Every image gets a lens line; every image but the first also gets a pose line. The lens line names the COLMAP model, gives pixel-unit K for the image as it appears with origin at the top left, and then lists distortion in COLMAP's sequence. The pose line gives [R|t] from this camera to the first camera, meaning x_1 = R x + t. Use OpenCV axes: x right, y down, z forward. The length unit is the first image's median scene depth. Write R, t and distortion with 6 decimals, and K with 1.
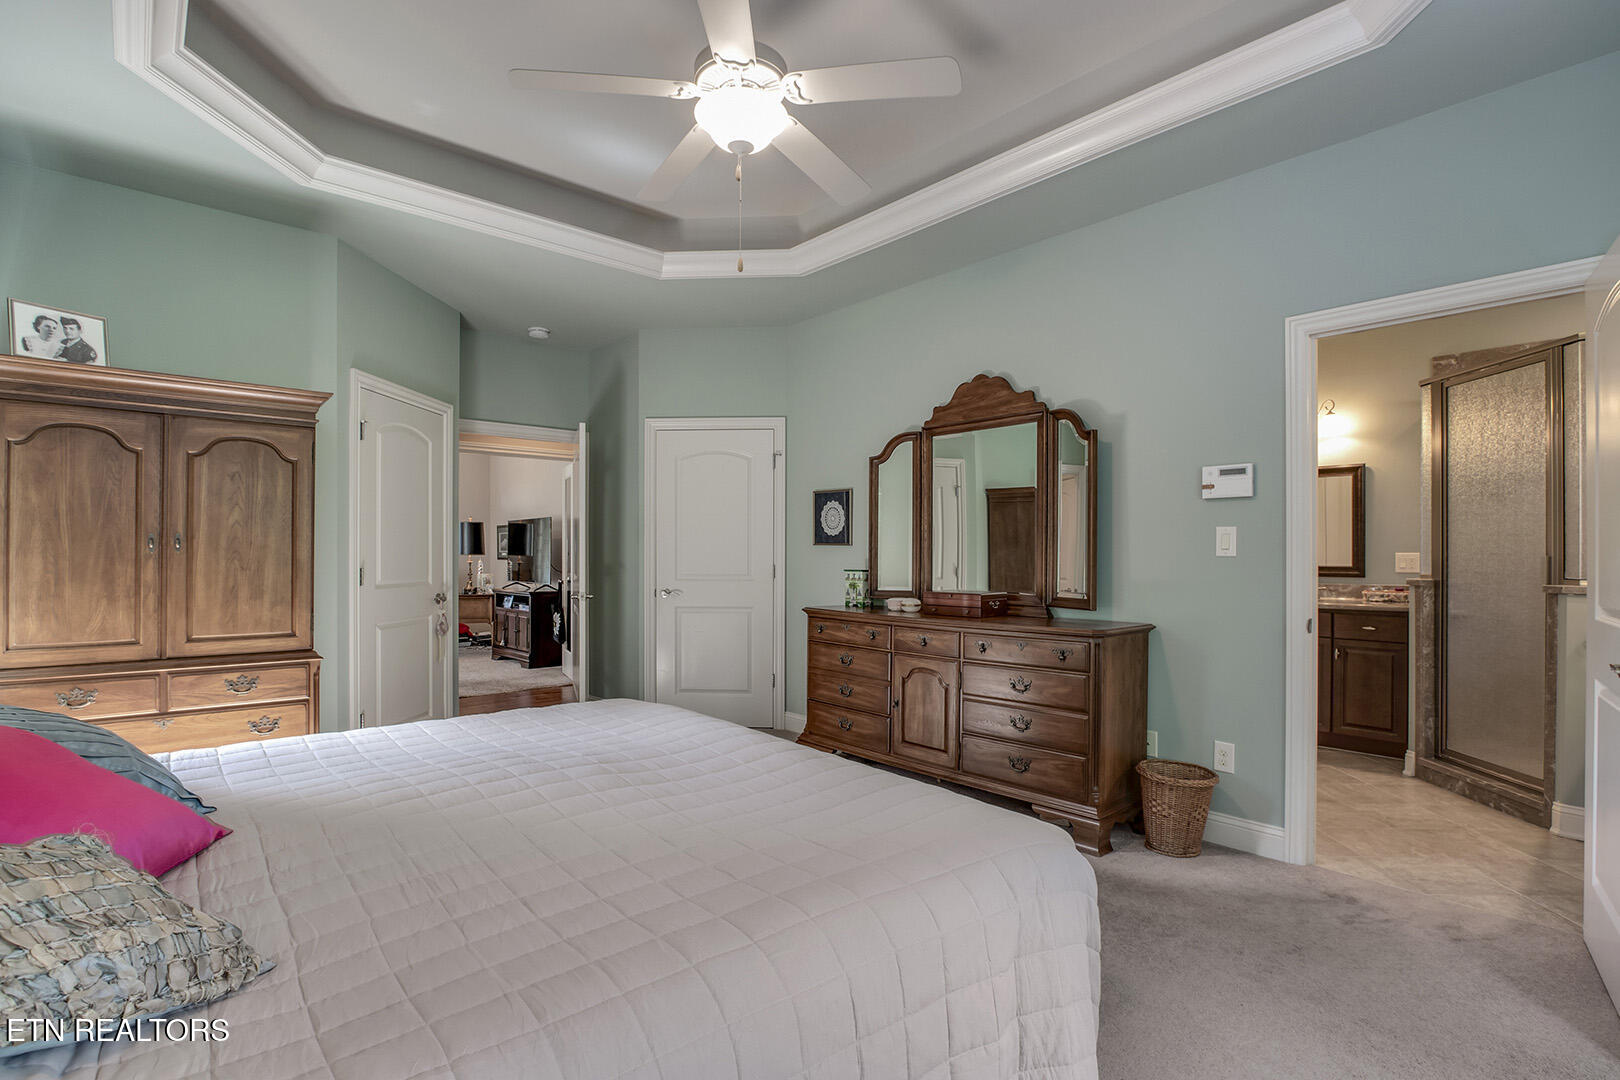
lens RADIAL K [[775.3, 0, 810.6], [0, 775.3, 553.4], [0, 0, 1]] dist [-0.025876, 0.004501]
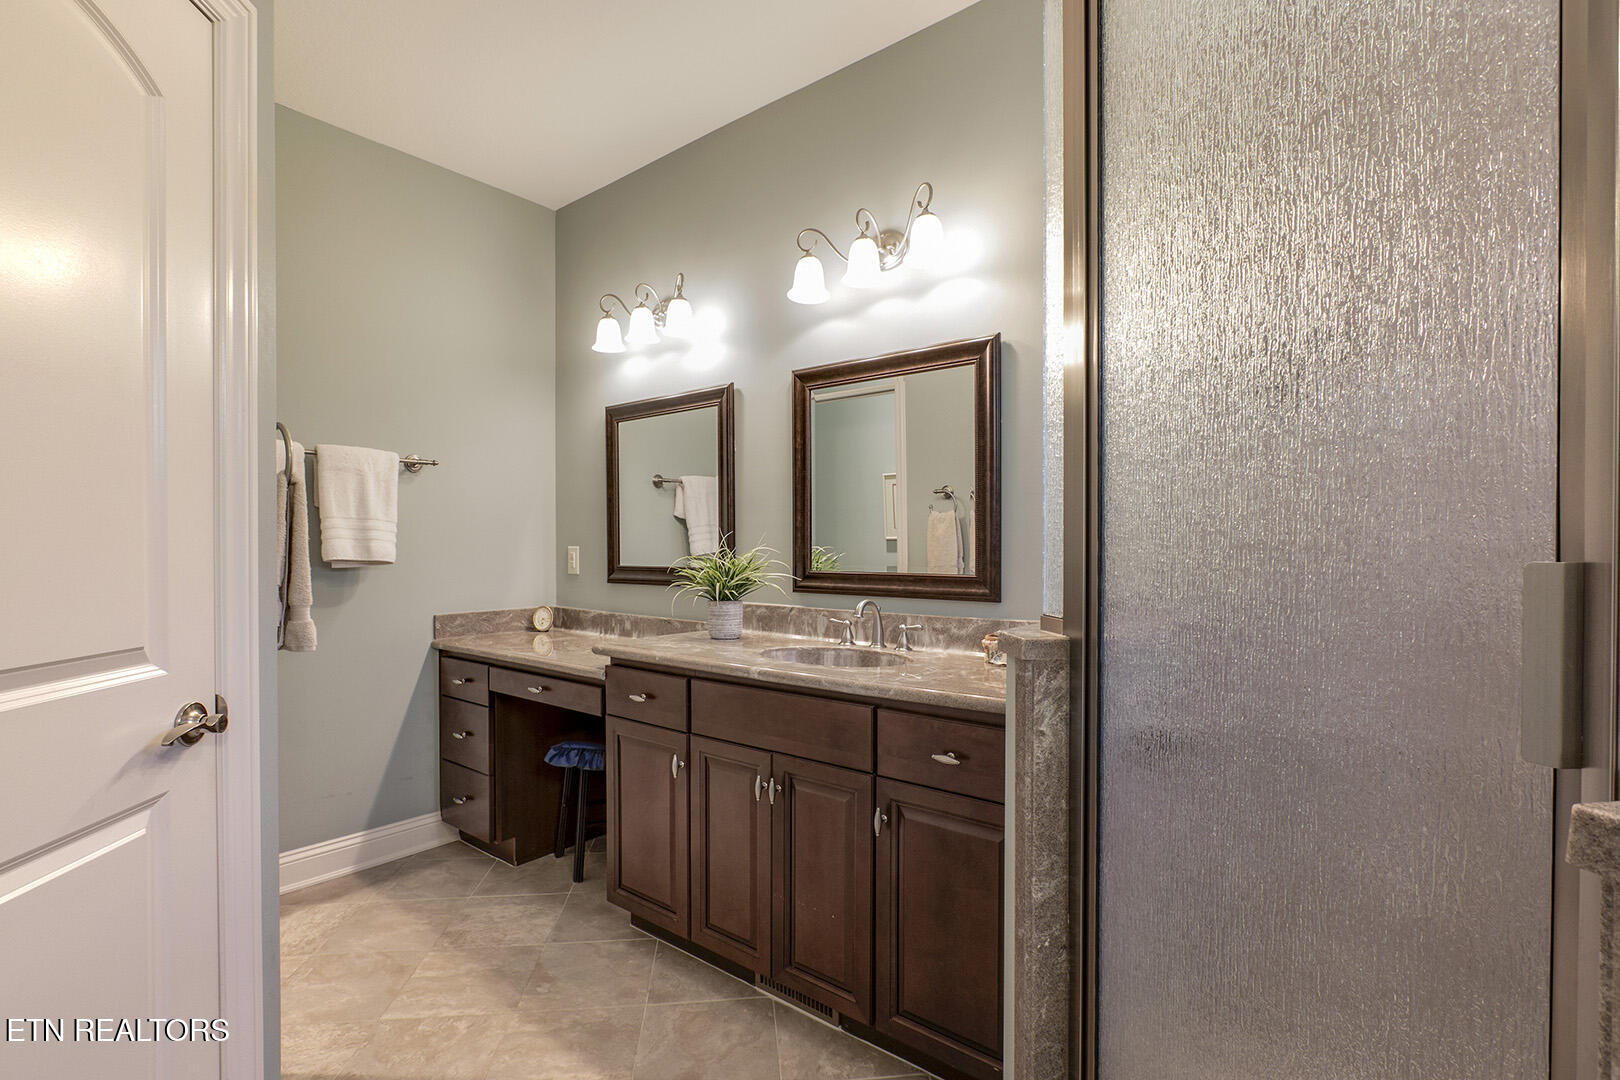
lens RADIAL K [[775.3, 0, 810.6], [0, 775.3, 553.4], [0, 0, 1]] dist [-0.025876, 0.004501]
pose [[0.984213, -0.007066, 0.176848, 0.537541], [0.005503, 0.999941, 0.009329, -0.000088], [-0.176903, -0.008208, 0.984194, 0.588097]]
